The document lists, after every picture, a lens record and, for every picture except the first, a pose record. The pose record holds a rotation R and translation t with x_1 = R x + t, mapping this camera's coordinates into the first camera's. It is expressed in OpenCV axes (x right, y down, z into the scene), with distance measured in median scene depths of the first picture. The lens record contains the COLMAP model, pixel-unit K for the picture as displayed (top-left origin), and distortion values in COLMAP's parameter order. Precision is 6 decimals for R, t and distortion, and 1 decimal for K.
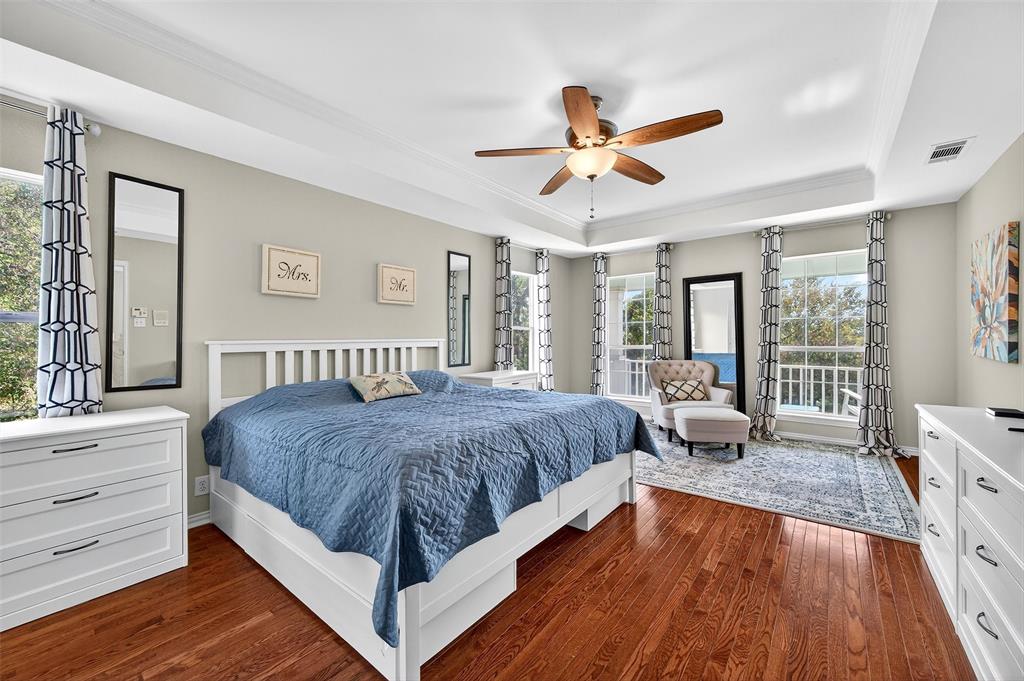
lens RADIAL K [[402.1, 0, 513.9], [0, 402.1, 336.9], [0, 0, 1]] dist [-0.007137, -0.000180]
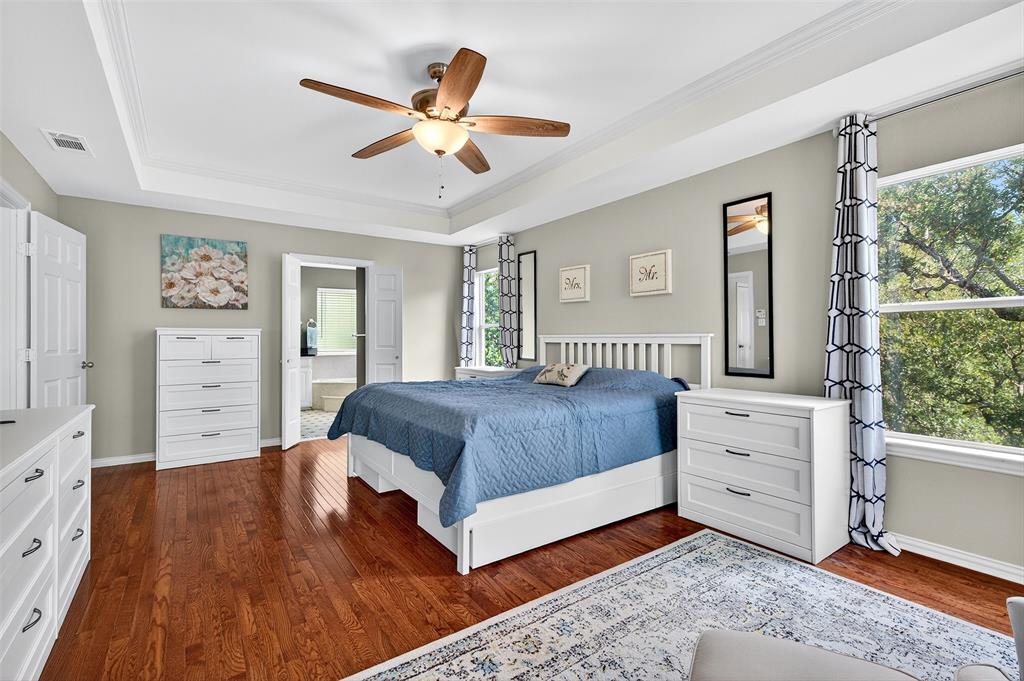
lens RADIAL K [[458.9, 0, 513.8], [0, 458.9, 337.2], [0, 0, 1]] dist [0.011644, 0.000275]
pose [[-0.282817, 0.009251, -0.959129, 0.826256], [0.009965, 0.999928, 0.006706, 0.002833], [0.959122, -0.007661, -0.282889, 1.053330]]
